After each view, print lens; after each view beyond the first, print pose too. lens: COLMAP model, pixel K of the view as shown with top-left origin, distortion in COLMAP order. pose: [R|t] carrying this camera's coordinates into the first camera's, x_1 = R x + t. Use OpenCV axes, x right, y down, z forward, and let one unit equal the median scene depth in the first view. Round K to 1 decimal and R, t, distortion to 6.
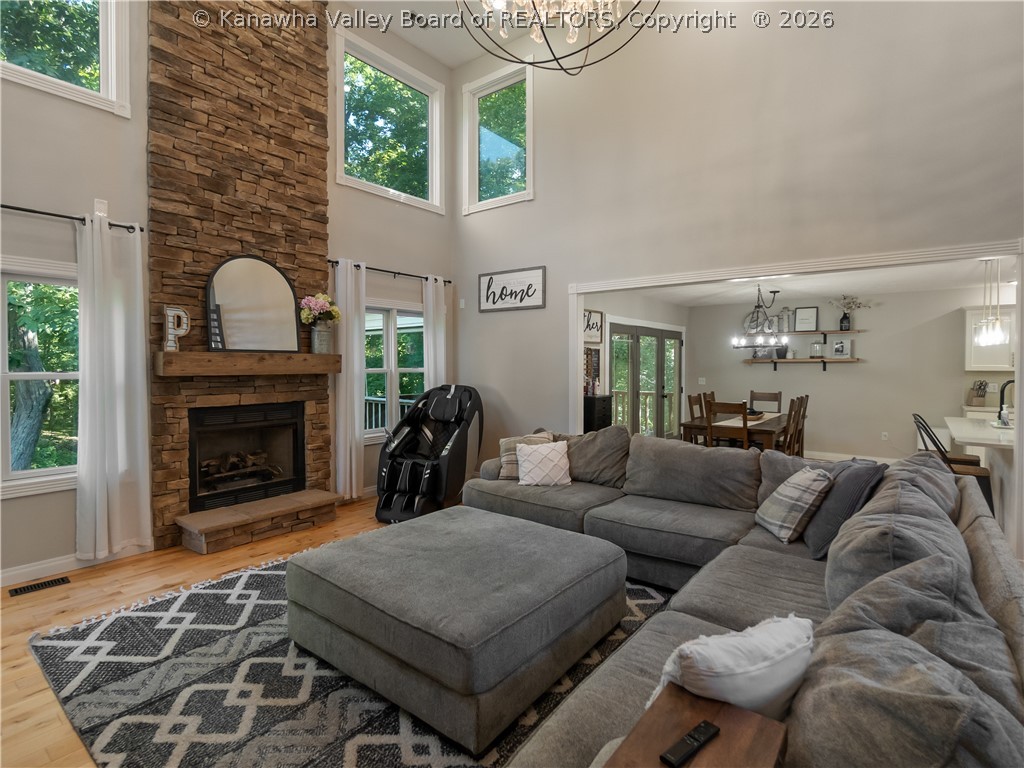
lens RADIAL K [[514.6, 0, 519.4], [0, 514.6, 375.5], [0, 0, 1]] dist [-0.009461, -0.000149]
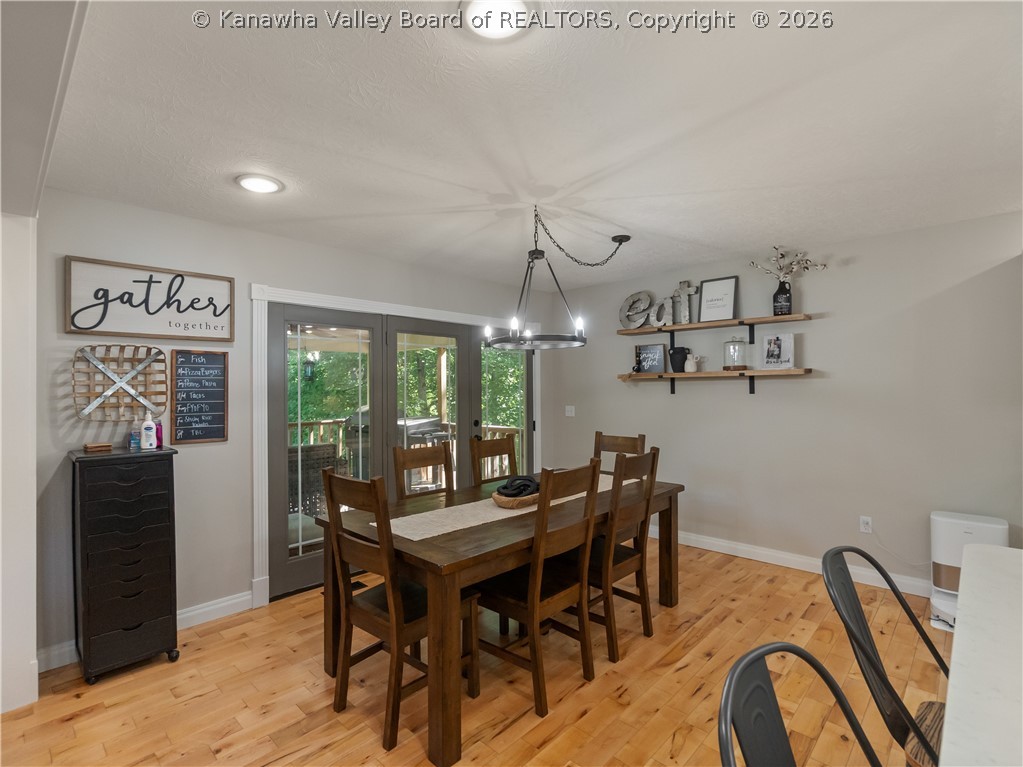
lens RADIAL K [[514.1, 0, 506.6], [0, 514.1, 384.7], [0, 0, 1]] dist [-0.009461, -0.000149]
pose [[0.994912, -0.006171, -0.100560, 0.465136], [0.003331, 0.999591, -0.028393, -0.004753], [0.100694, 0.027914, 0.994526, 0.520651]]
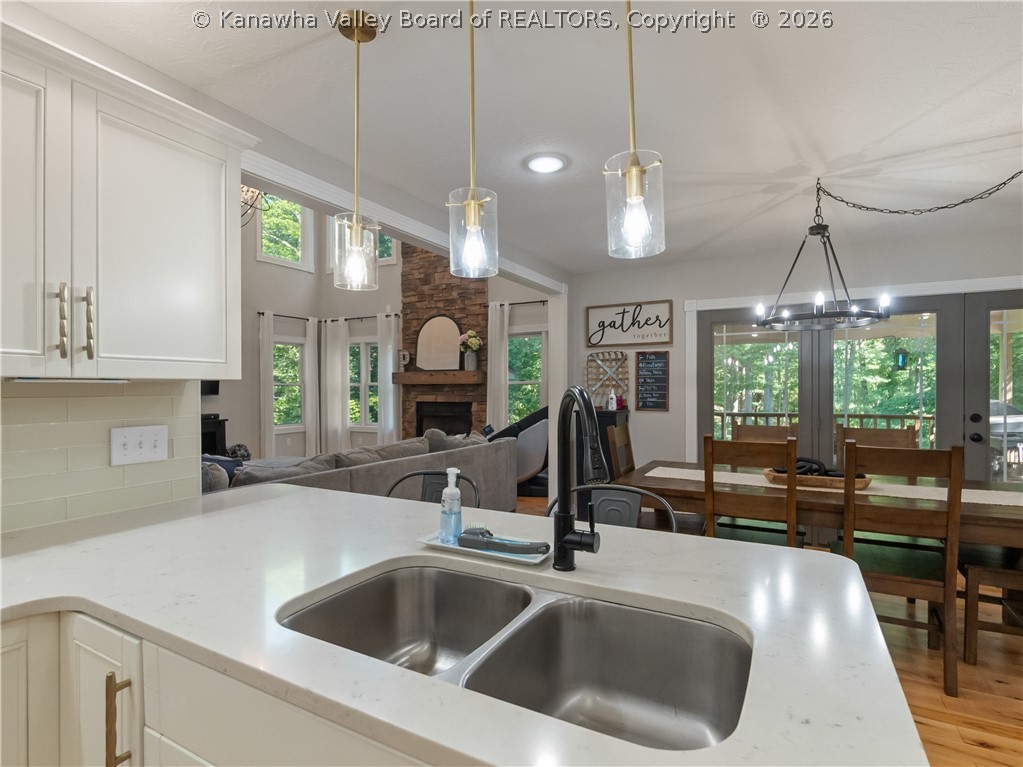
lens RADIAL K [[514.1, 0, 513.8], [0, 514.1, 388.2], [0, 0, 1]] dist [-0.009461, -0.000149]
pose [[0.172822, 0.000959, -0.984953, 0.821574], [-0.018161, 0.999833, -0.002213, 0.007297], [0.984786, 0.018271, 0.172811, 0.641535]]
